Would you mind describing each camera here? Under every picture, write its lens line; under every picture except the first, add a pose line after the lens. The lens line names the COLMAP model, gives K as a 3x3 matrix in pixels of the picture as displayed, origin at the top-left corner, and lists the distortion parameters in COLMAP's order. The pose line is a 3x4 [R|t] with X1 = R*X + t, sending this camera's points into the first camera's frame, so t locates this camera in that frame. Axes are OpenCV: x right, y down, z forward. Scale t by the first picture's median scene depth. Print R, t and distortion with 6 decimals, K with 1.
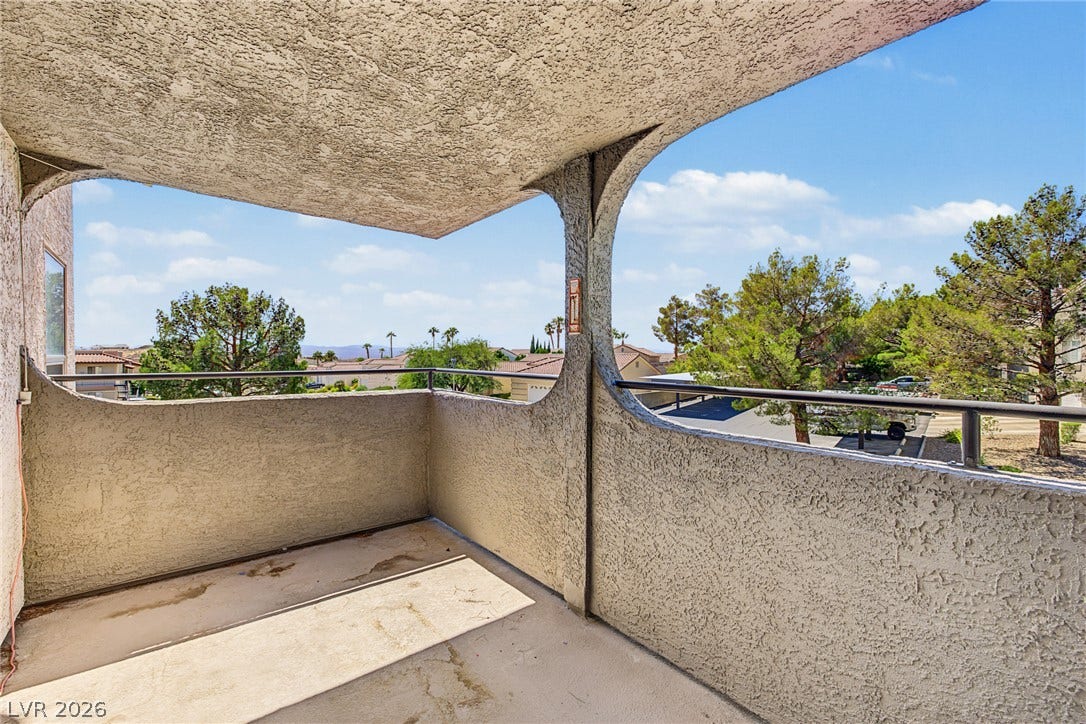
lens RADIAL K [[460.1, 0, 542.9], [0, 460.1, 363.4], [0, 0, 1]] dist [0.011439, -0.000563]
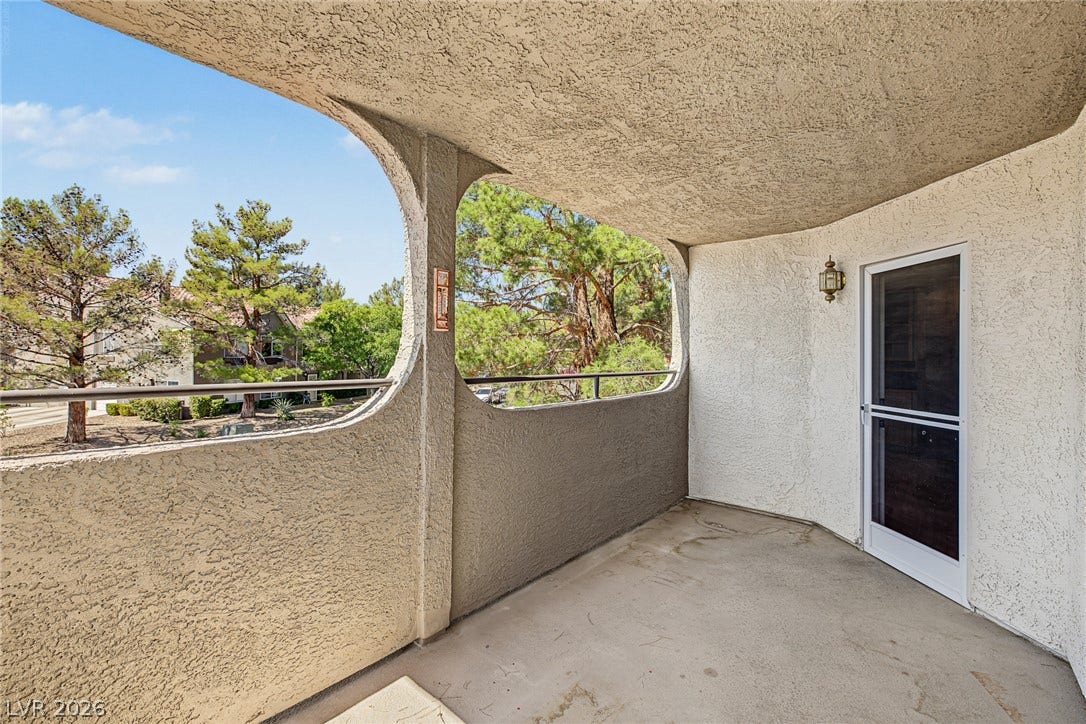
lens RADIAL K [[460.1, 0, 539.1], [0, 460.1, 351.9], [0, 0, 1]] dist [0.011439, -0.000563]
pose [[-0.162737, -0.002924, 0.986665, -1.408083], [0.005244, 0.999979, 0.003829, -0.039193], [-0.986656, 0.005798, -0.162718, 1.570248]]
